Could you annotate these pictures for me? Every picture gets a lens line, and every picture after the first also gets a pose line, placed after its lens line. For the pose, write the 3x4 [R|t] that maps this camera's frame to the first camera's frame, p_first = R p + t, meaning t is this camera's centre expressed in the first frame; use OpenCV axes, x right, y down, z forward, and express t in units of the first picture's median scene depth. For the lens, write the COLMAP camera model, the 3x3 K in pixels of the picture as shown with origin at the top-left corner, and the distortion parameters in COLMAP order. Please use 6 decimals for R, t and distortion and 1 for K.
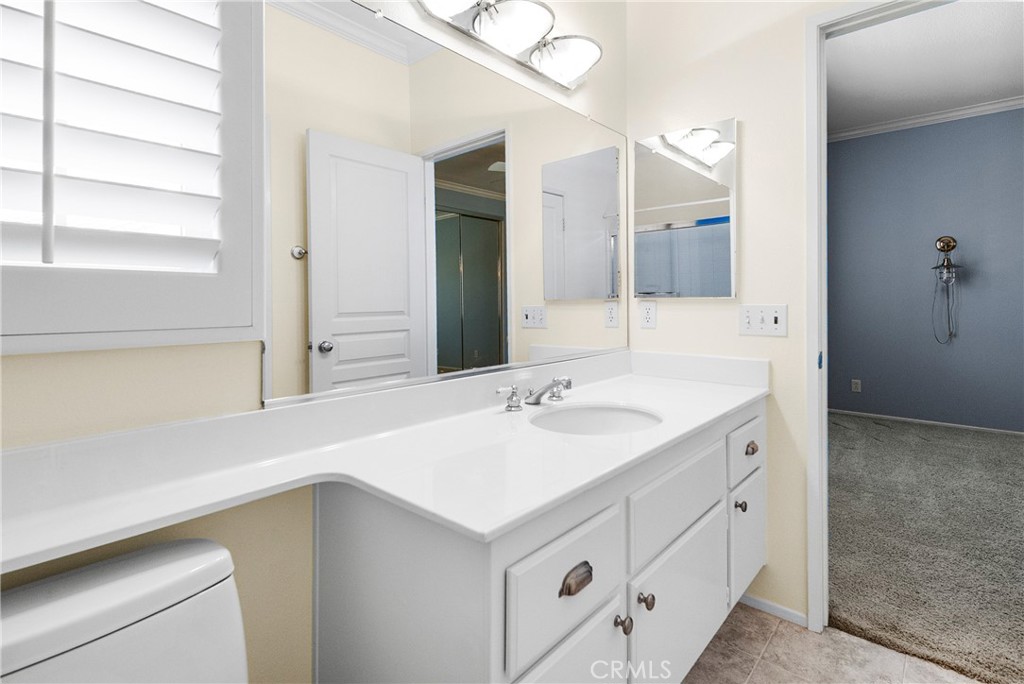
lens RADIAL K [[470.6, 0, 527.2], [0, 470.6, 332.9], [0, 0, 1]] dist [0.002950, 0.000077]
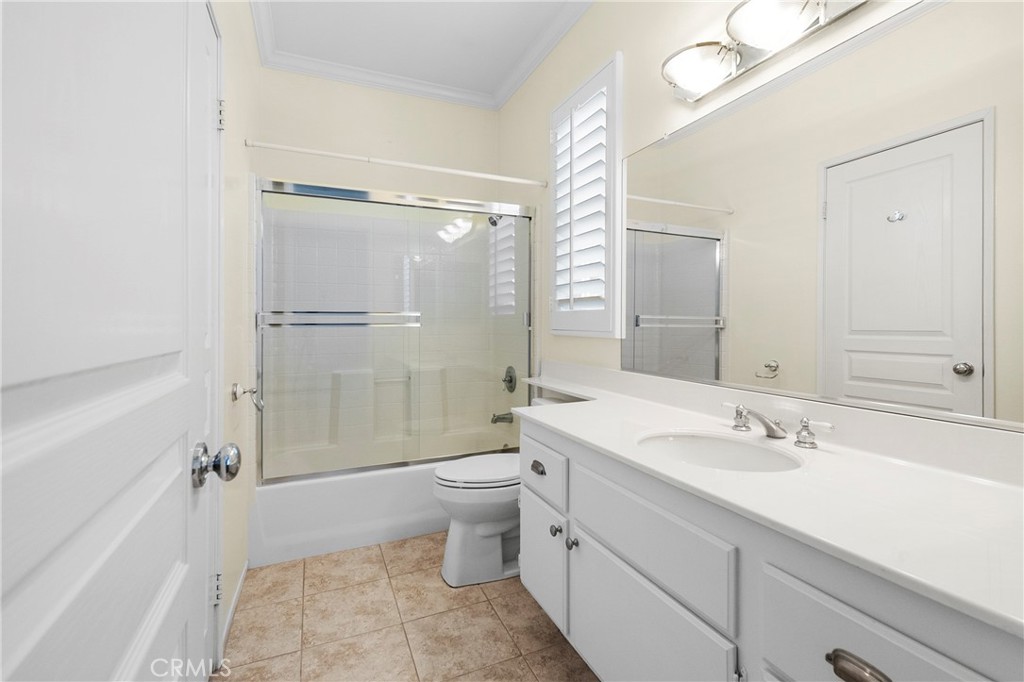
lens RADIAL K [[470.6, 0, 527.2], [0, 470.6, 331.9], [0, 0, 1]] dist [0.002950, 0.000077]
pose [[-0.397226, 0.019404, -0.917516, 1.024957], [-0.052863, 0.997633, 0.043985, -0.058660], [0.916197, 0.065974, -0.395260, 0.965927]]
